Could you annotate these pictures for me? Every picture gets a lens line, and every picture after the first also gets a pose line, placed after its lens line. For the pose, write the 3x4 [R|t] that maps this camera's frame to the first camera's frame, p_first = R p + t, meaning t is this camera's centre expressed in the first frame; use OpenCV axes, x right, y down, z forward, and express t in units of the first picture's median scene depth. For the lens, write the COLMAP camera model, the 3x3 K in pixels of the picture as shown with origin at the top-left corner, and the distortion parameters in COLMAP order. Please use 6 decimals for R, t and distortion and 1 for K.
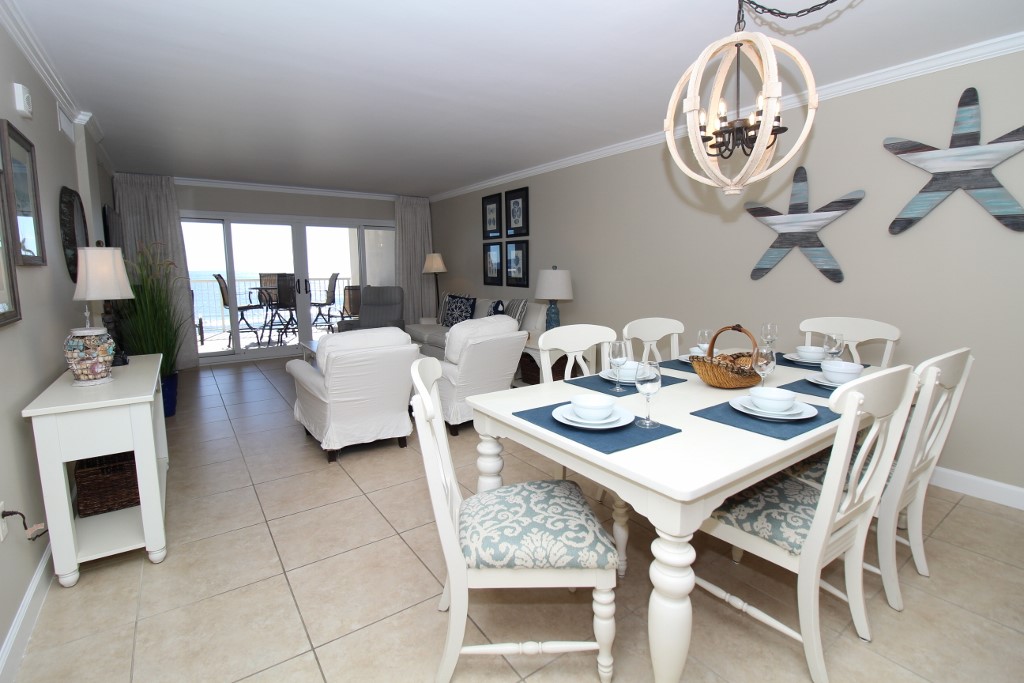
lens RADIAL K [[475.0, 0, 513.0], [0, 475.0, 329.4], [0, 0, 1]] dist [-0.001771, -0.010347]
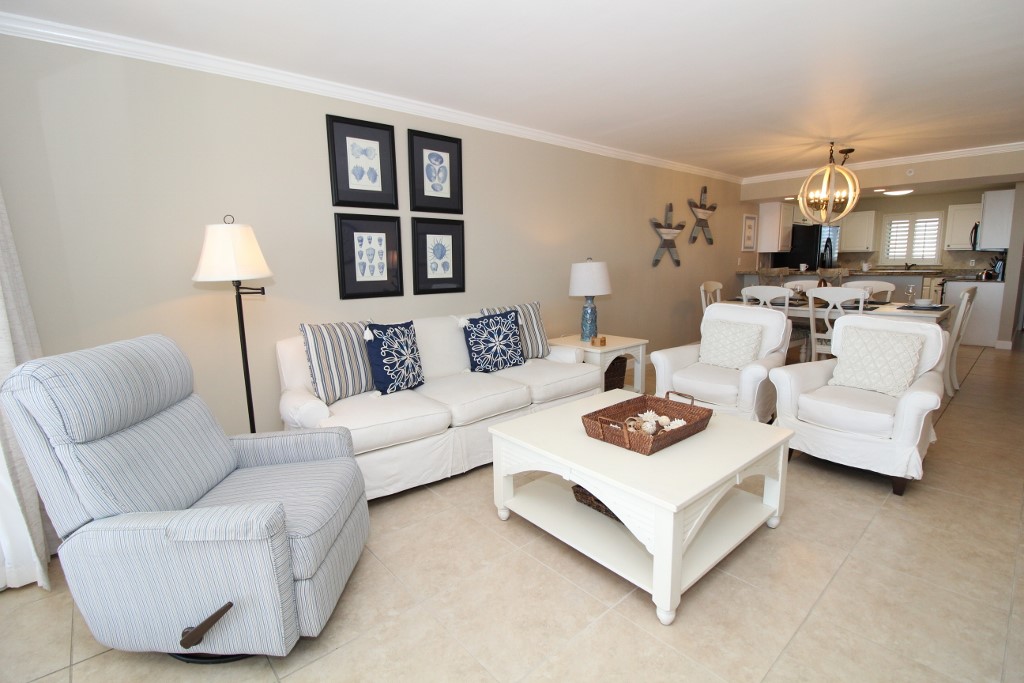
lens RADIAL K [[475.0, 0, 513.0], [0, 475.0, 329.4], [0, 0, 1]] dist [-0.001771, -0.010347]
pose [[-0.103279, -0.133295, 0.985680, -1.115330], [0.146061, 0.978205, 0.147588, -0.215653], [-0.983870, 0.159212, -0.081559, 1.721359]]
